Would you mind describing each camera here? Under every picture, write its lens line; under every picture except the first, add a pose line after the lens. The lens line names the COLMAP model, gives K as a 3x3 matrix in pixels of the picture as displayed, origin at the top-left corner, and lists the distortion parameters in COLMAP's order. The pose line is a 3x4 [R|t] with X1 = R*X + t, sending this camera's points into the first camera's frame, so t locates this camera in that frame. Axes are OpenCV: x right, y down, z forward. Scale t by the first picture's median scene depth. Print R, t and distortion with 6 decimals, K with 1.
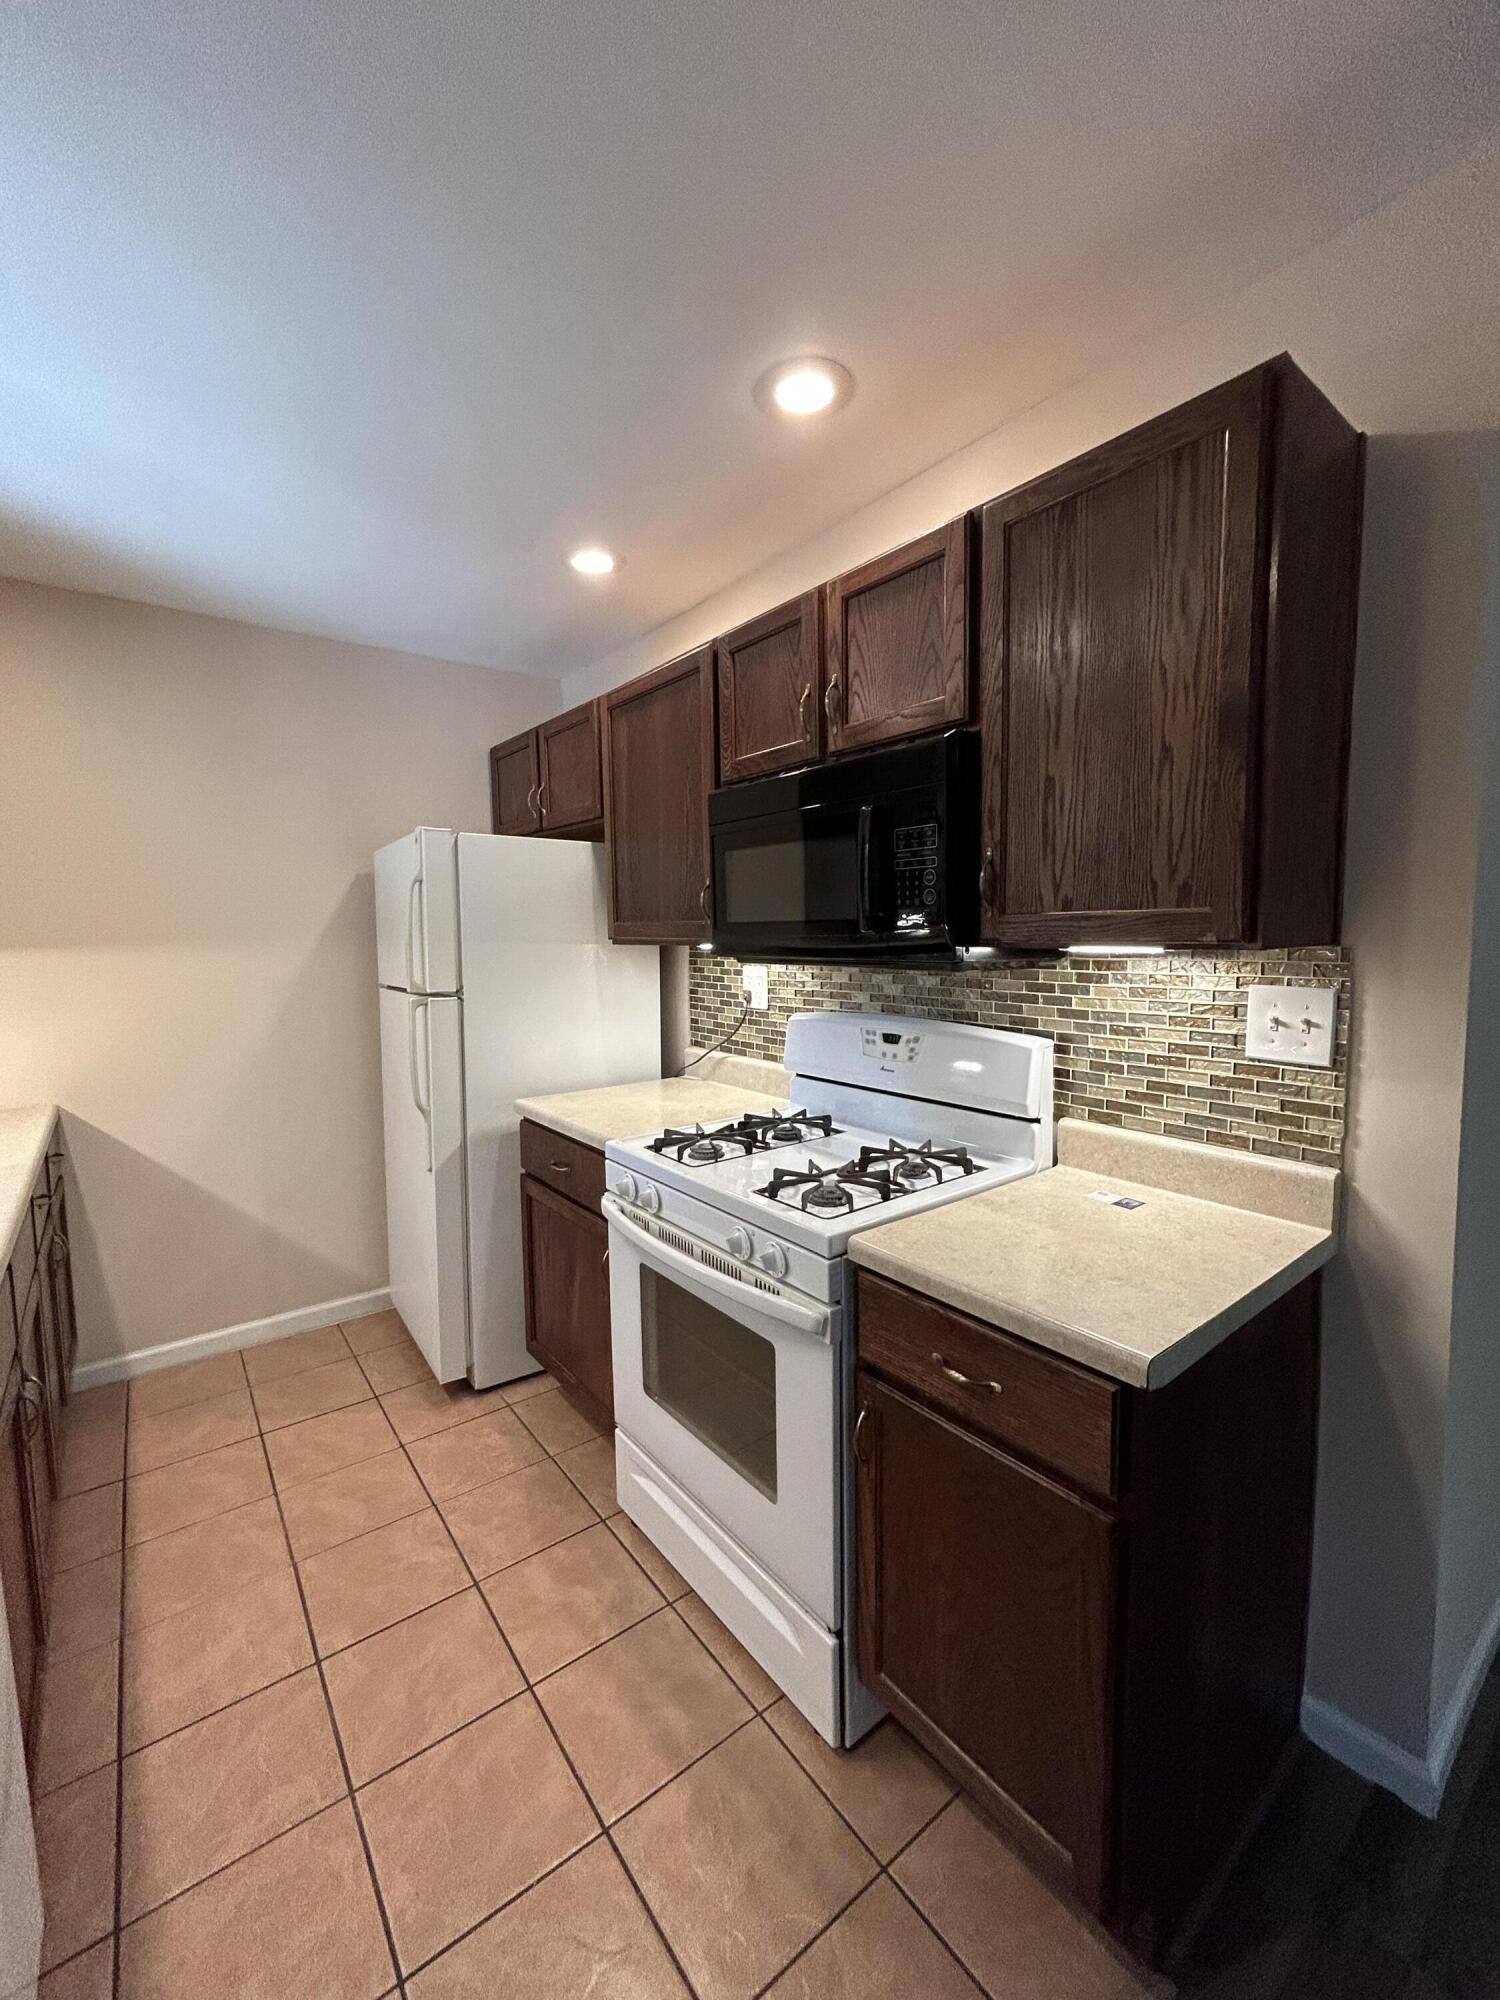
lens RADIAL K [[810.6, 0, 743.7], [0, 810.6, 1001.1], [0, 0, 1]] dist [0.001859, 0.000084]
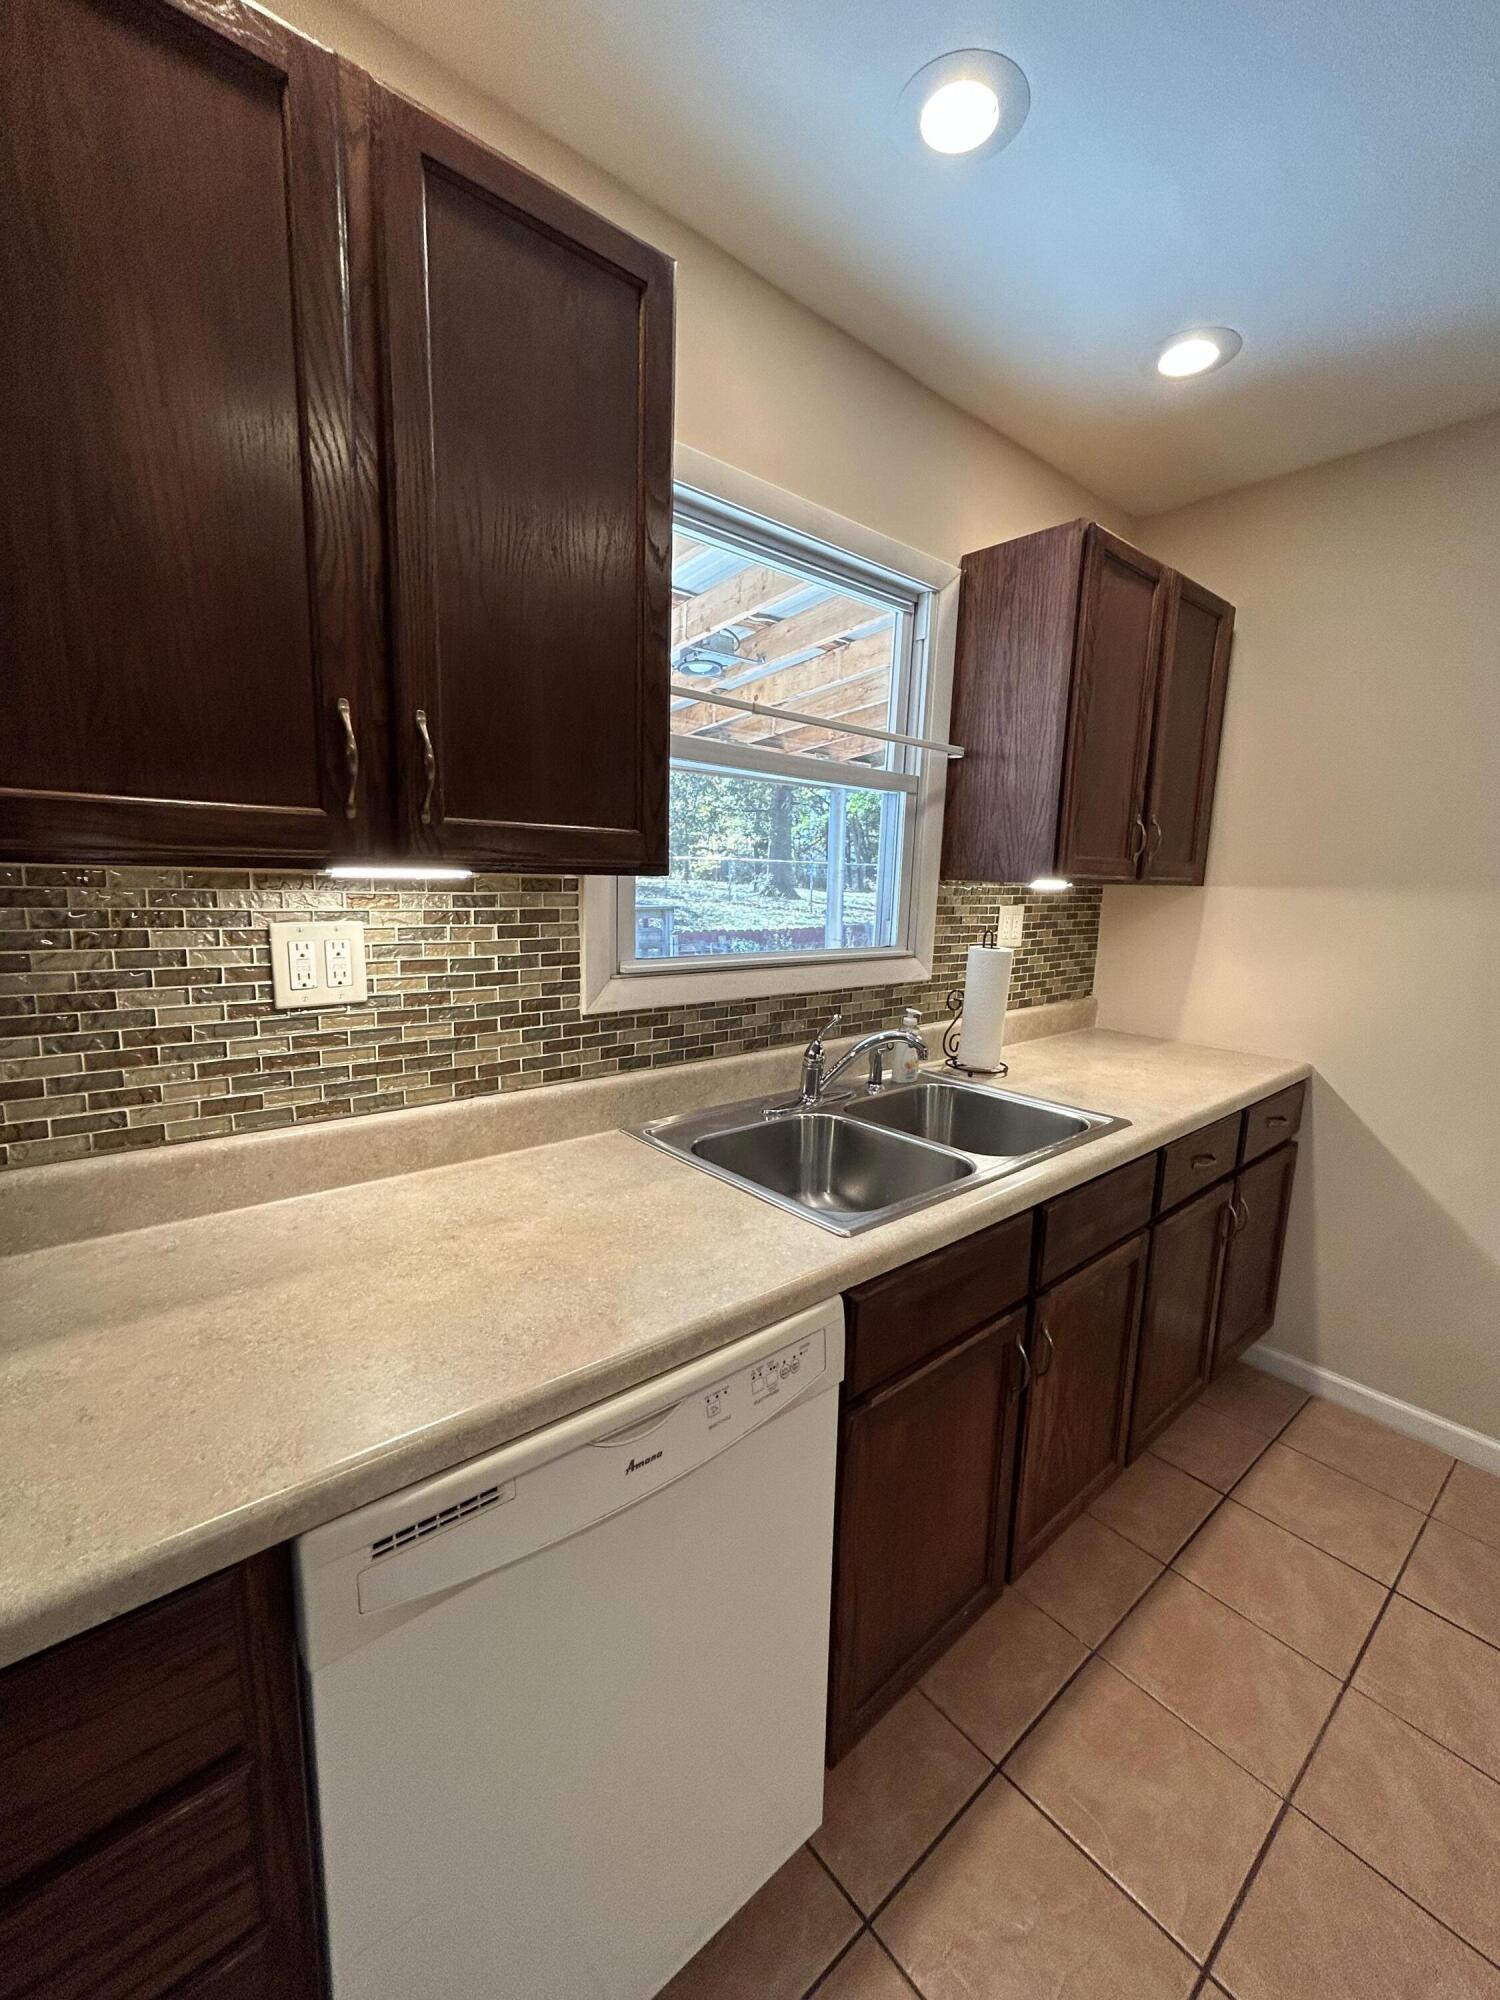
lens RADIAL K [[810.6, 0, 743.7], [0, 810.6, 1001.1], [0, 0, 1]] dist [0.001859, 0.000084]
pose [[0.050309, 0.176885, -0.982945, -0.033412], [-0.113437, 0.978834, 0.170339, -0.031070], [0.992271, 0.102932, 0.069310, 0.509026]]
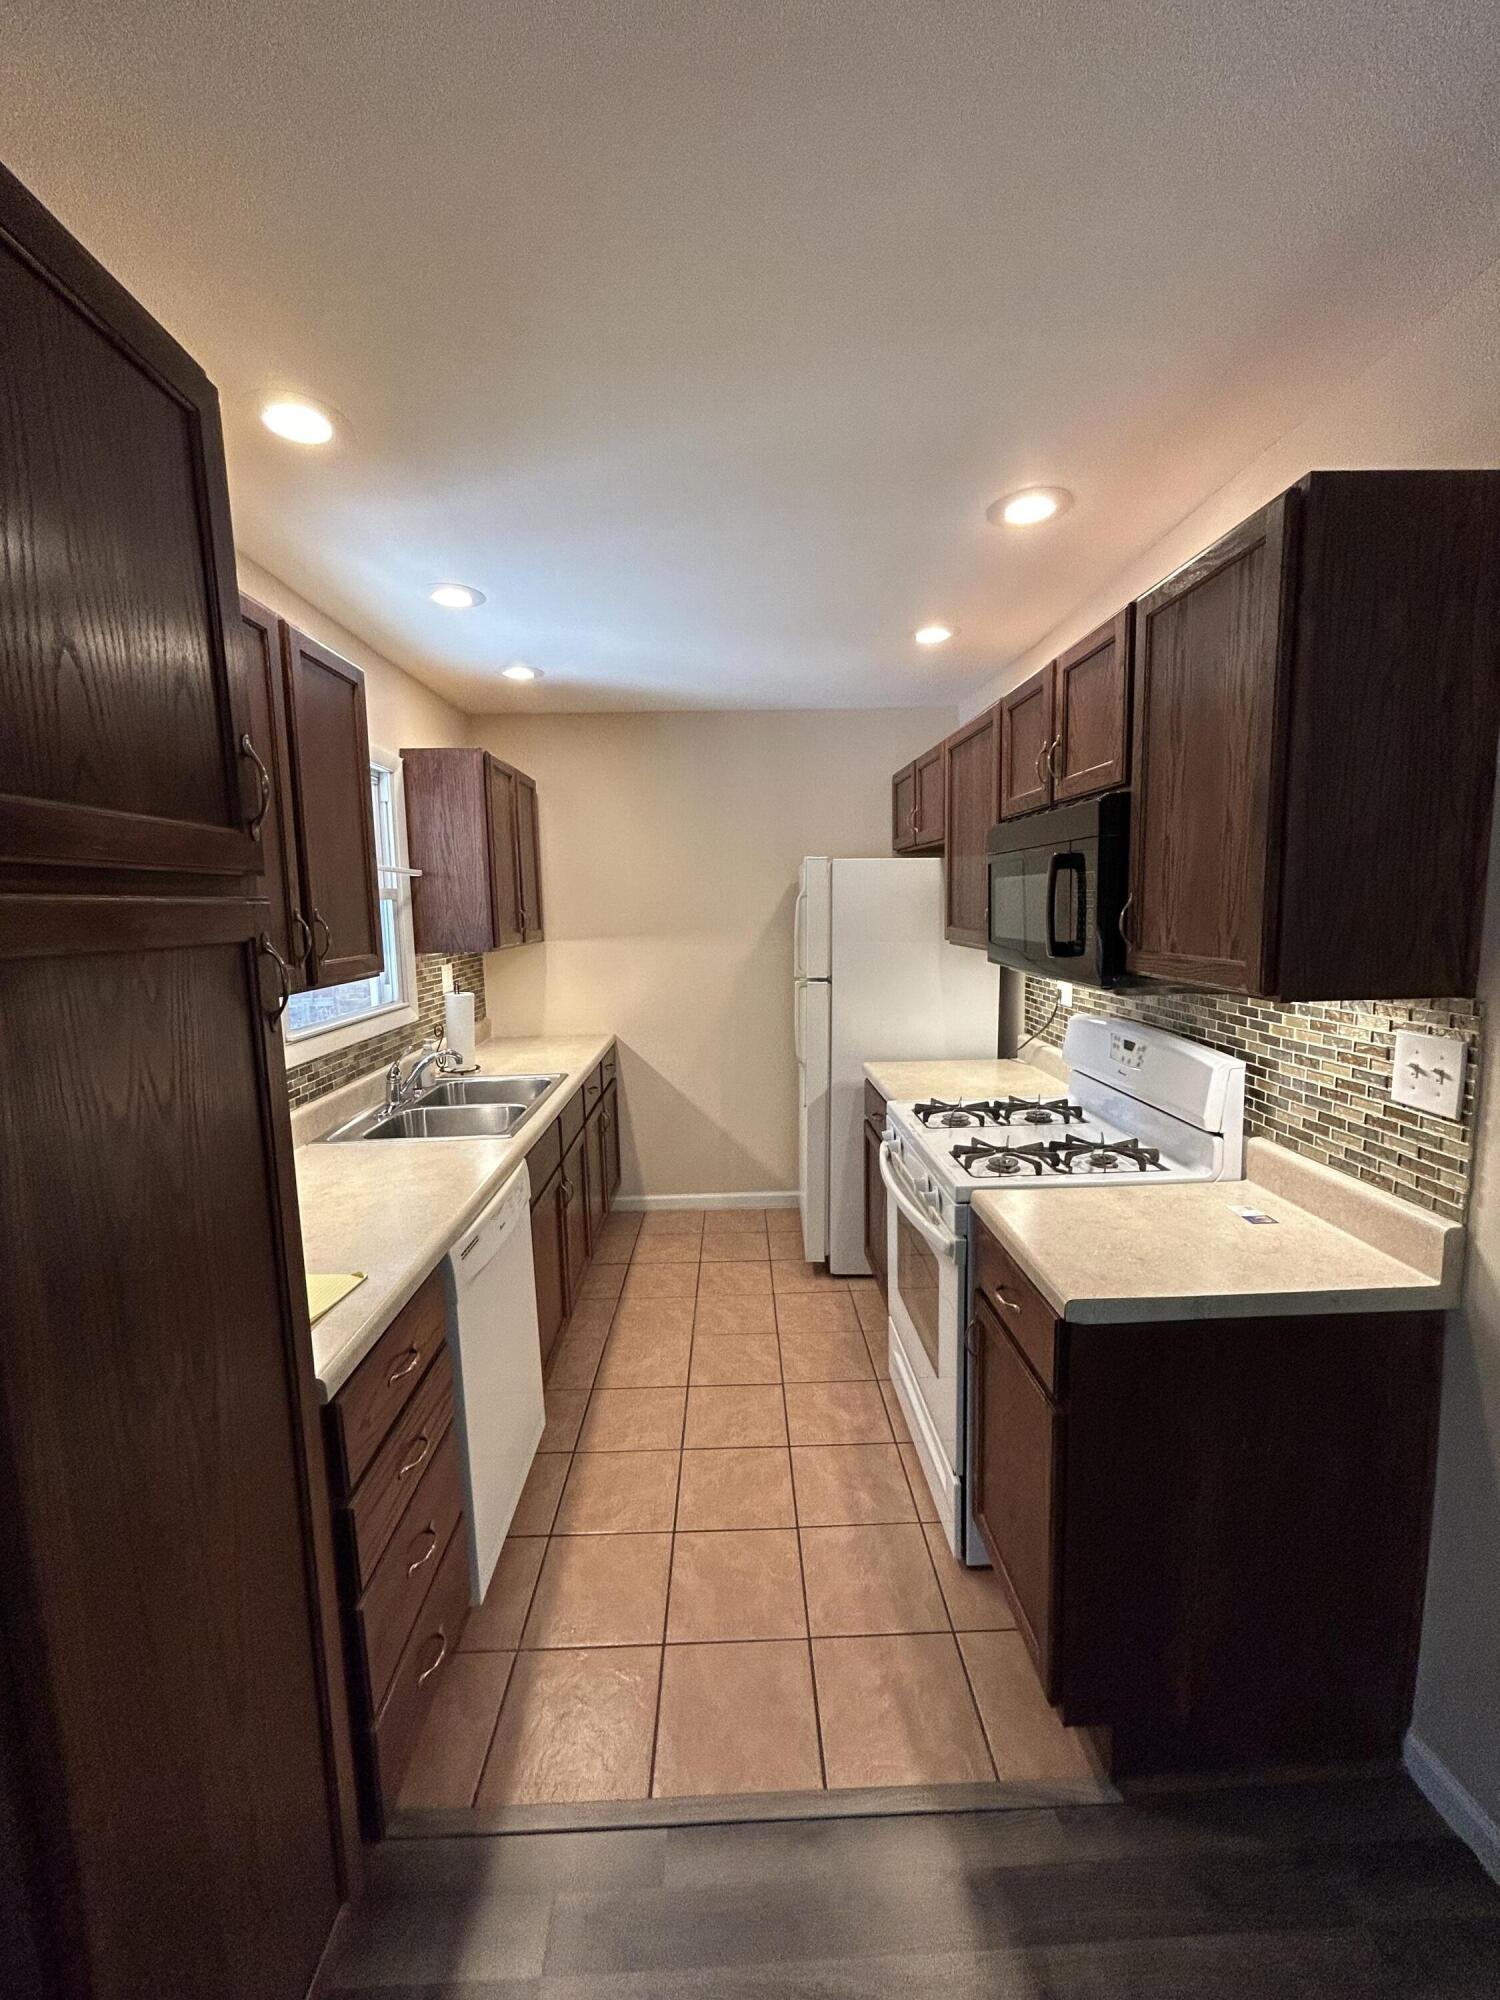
lens RADIAL K [[810.6, 0, 743.7], [0, 810.6, 1001.1], [0, 0, 1]] dist [0.001859, 0.000084]
pose [[0.807835, 0.067768, -0.585499, 0.489886], [-0.040043, 0.997383, 0.060193, -0.073025], [0.588046, -0.025181, 0.808435, -0.252125]]
